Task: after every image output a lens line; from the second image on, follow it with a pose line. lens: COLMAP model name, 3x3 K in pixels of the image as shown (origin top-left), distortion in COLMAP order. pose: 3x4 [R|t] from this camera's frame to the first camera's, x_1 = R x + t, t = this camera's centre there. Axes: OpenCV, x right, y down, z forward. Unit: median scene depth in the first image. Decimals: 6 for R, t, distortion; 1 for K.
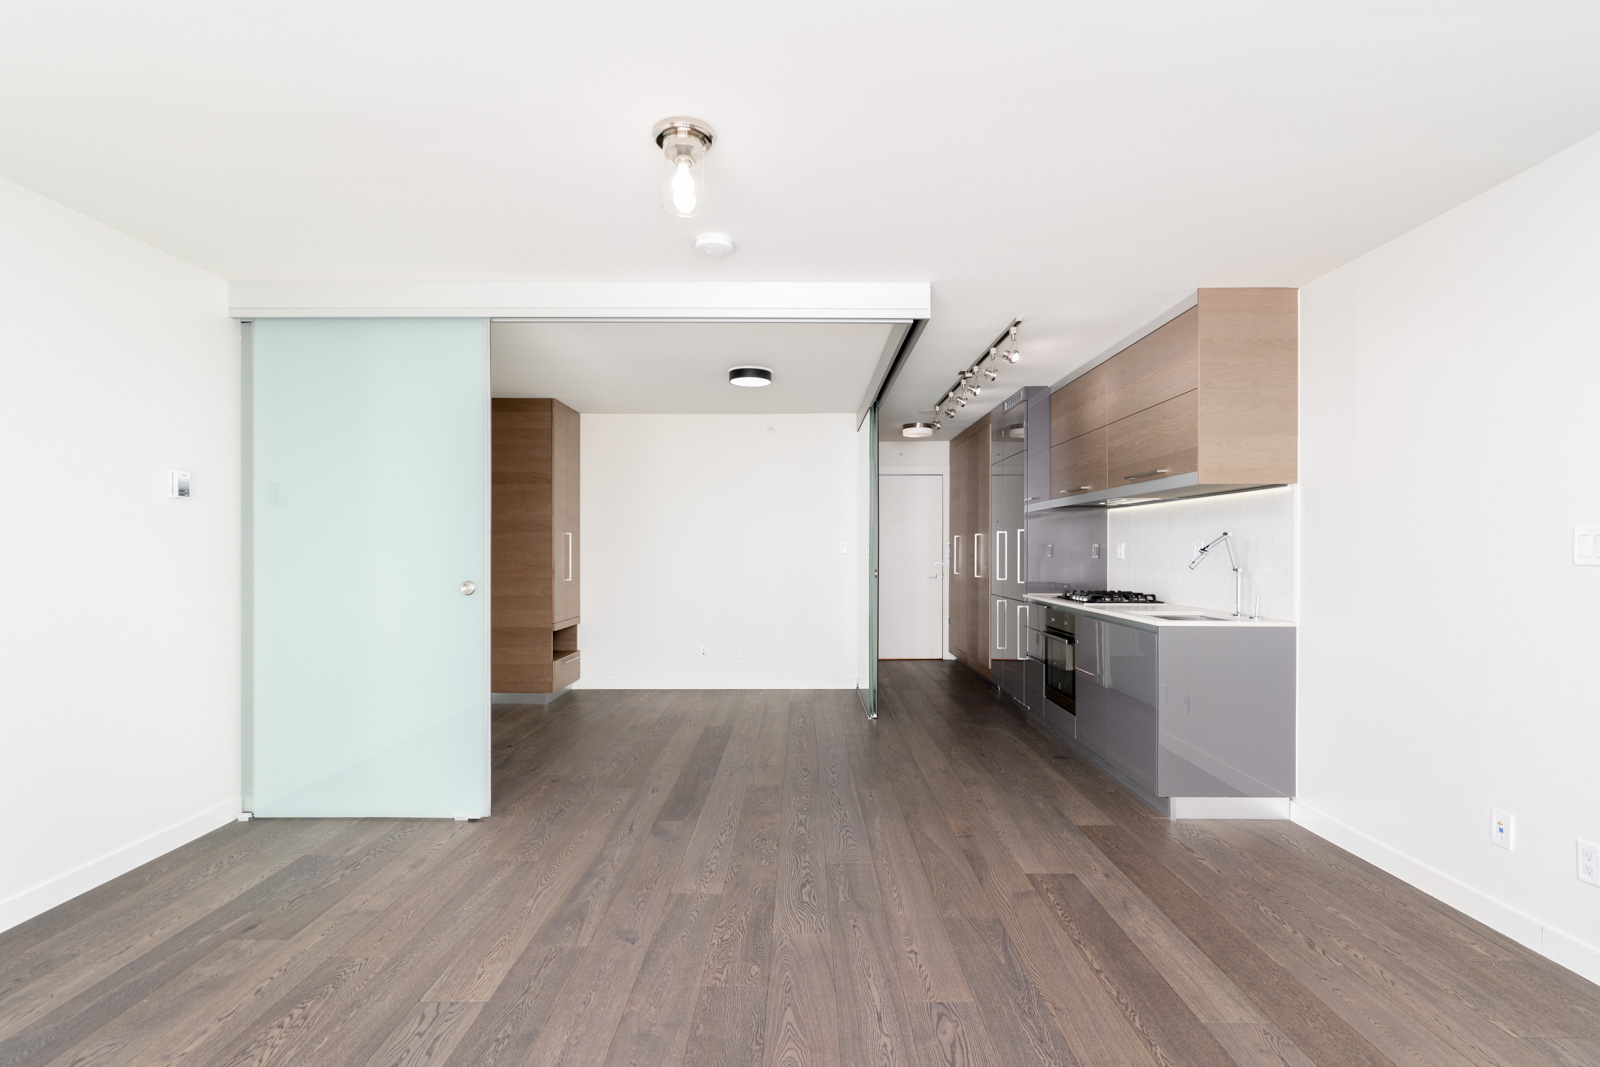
lens RADIAL K [[762.8, 0, 807.9], [0, 762.8, 558.2], [0, 0, 1]] dist [0.003906, -0.001326]
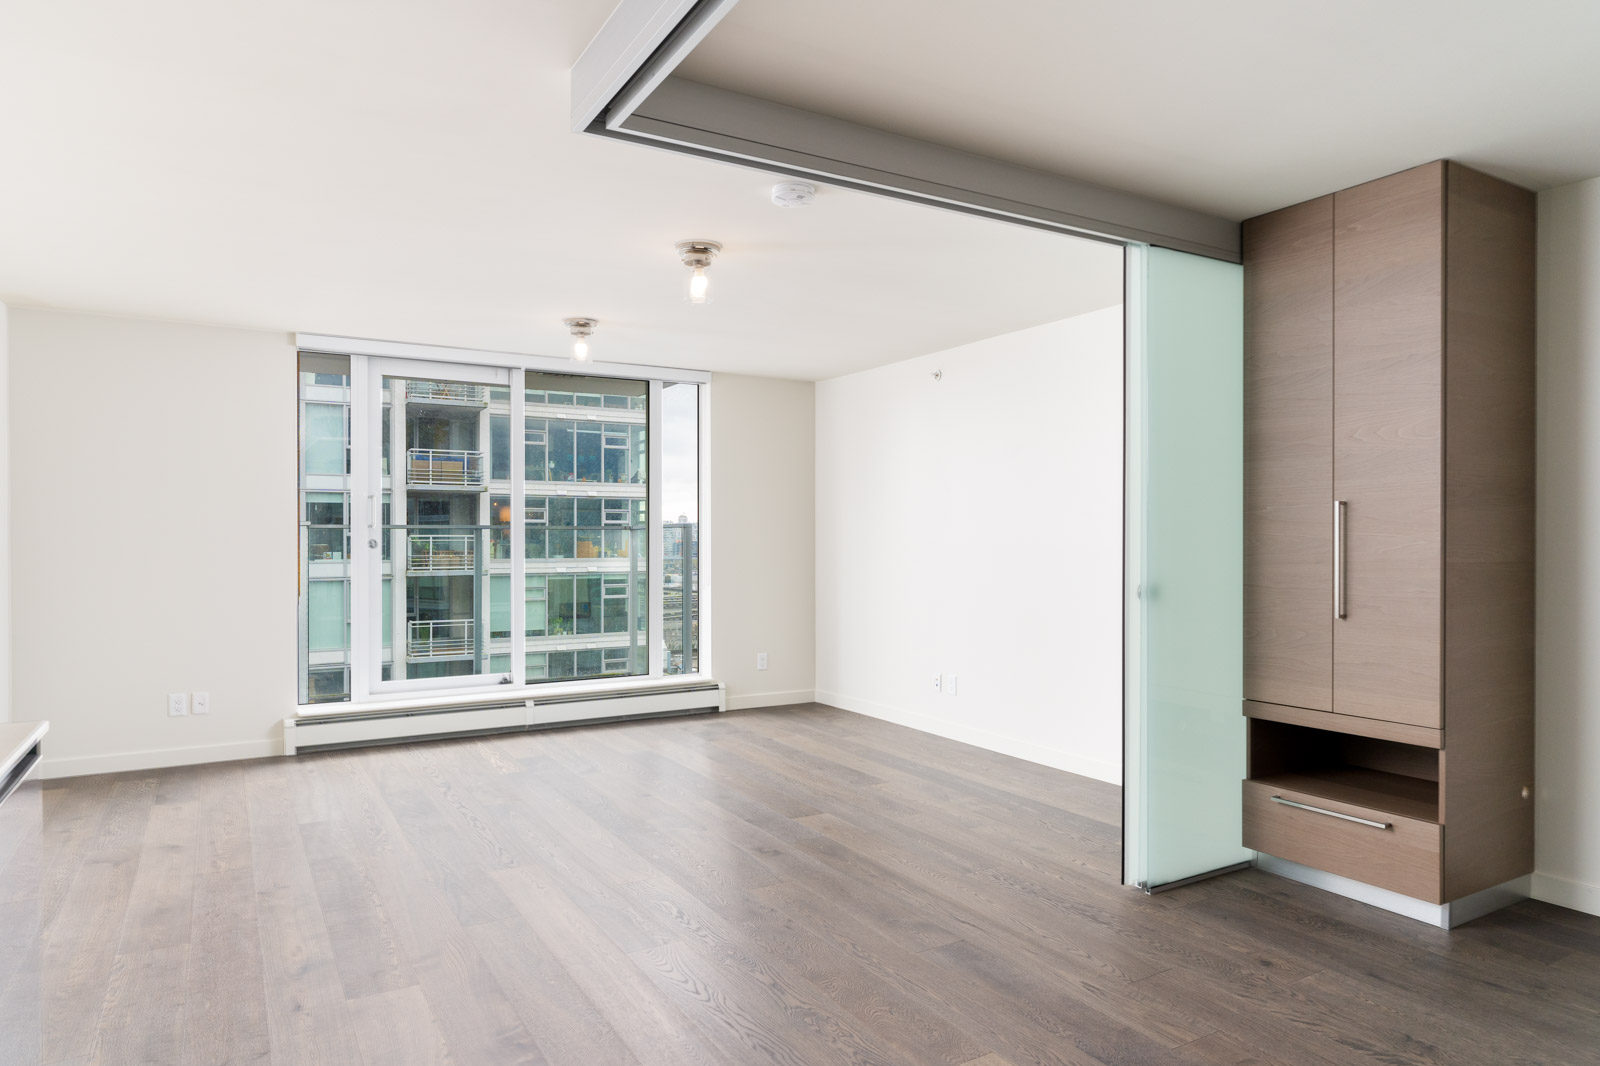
lens RADIAL K [[986.7, 0, 797.8], [0, 986.7, 531.9], [0, 0, 1]] dist [0.006430, -0.002141]
pose [[-0.864667, -0.002700, -0.502339, 0.382188], [-0.005179, 0.999980, 0.003540, -0.025823], [0.502319, 0.005663, -0.864664, 1.706985]]
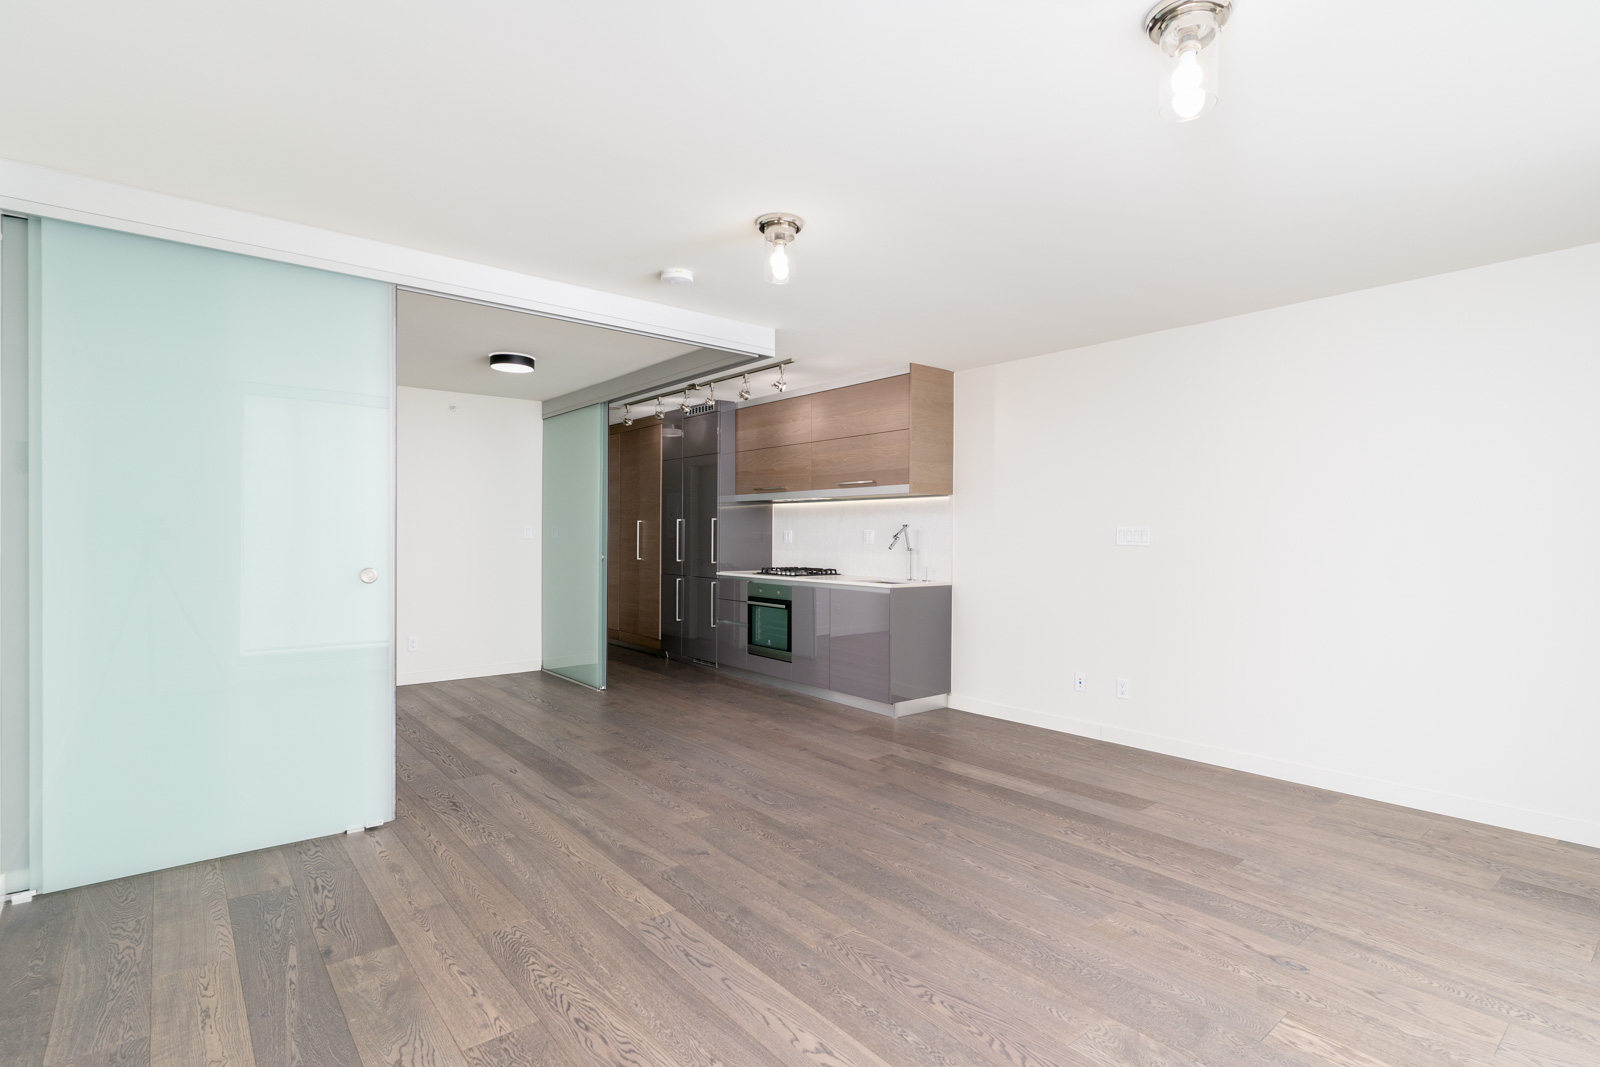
lens RADIAL K [[762.8, 0, 802.9], [0, 762.8, 552.5], [0, 0, 1]] dist [0.003906, -0.001326]
pose [[0.775645, -0.009716, 0.631095, -0.614480], [0.001626, 0.999909, 0.013396, -0.000559], [-0.631167, -0.009364, 0.775590, -0.036442]]
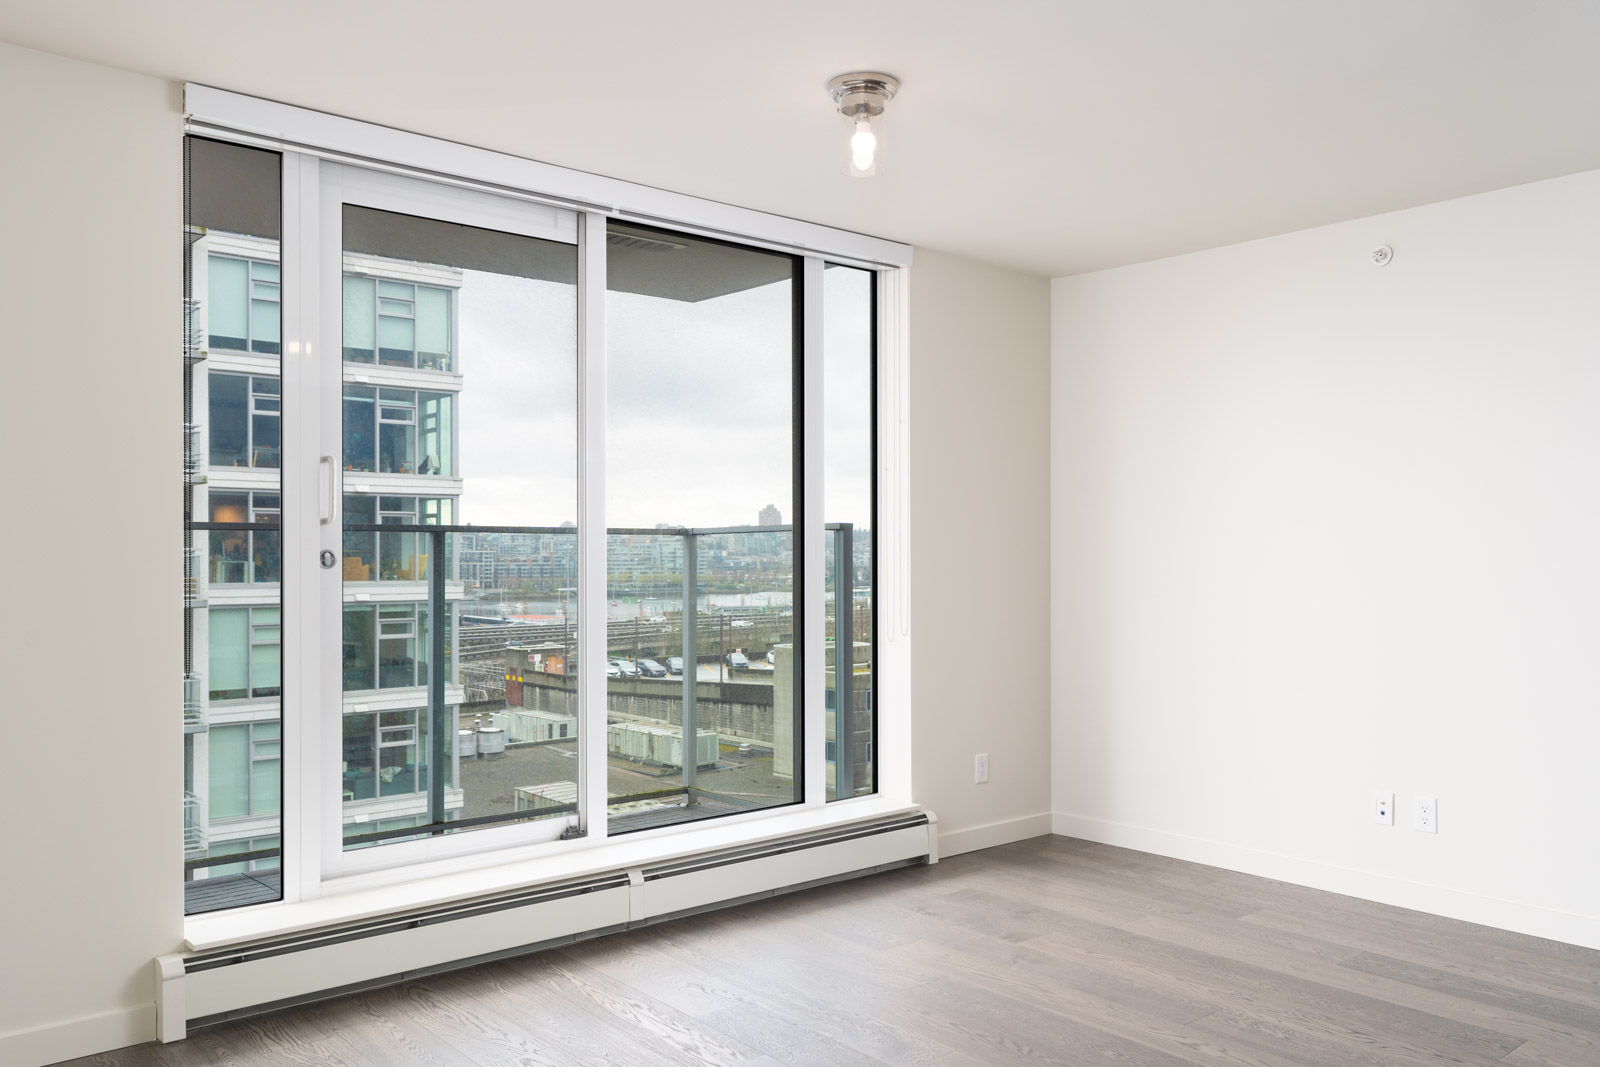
lens RADIAL K [[1259.2, 0, 798.8], [0, 1259.2, 543.0], [0, 0, 1]] dist [0.003969, 0.000001]
pose [[-0.761958, -0.004612, -0.647610, 0.534016], [-0.006653, 0.999978, 0.000707, -0.011551], [0.647592, 0.004847, -0.761971, 0.870036]]
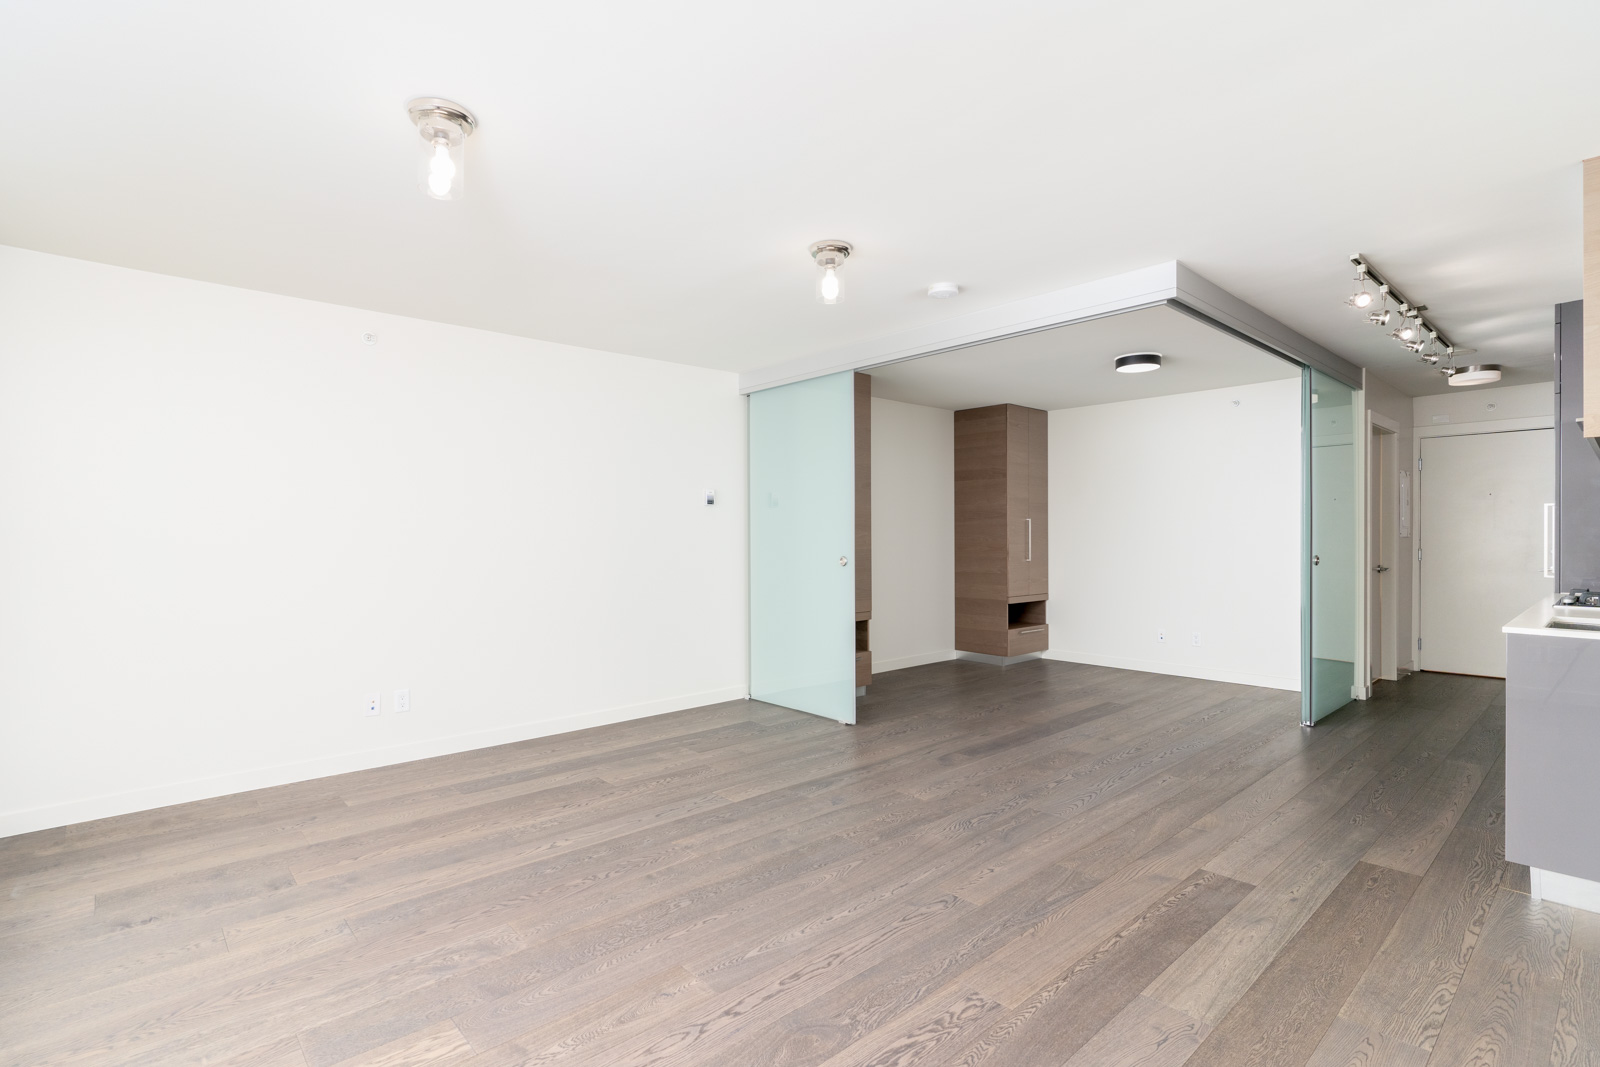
lens RADIAL K [[762.8, 0, 811.3], [0, 762.8, 539.8], [0, 0, 1]] dist [0.003906, -0.001326]
pose [[0.677074, 0.001745, -0.735913, 0.561285], [-0.003871, 0.999992, -0.001191, 0.001646], [0.735905, 0.003655, 0.677075, -0.011099]]
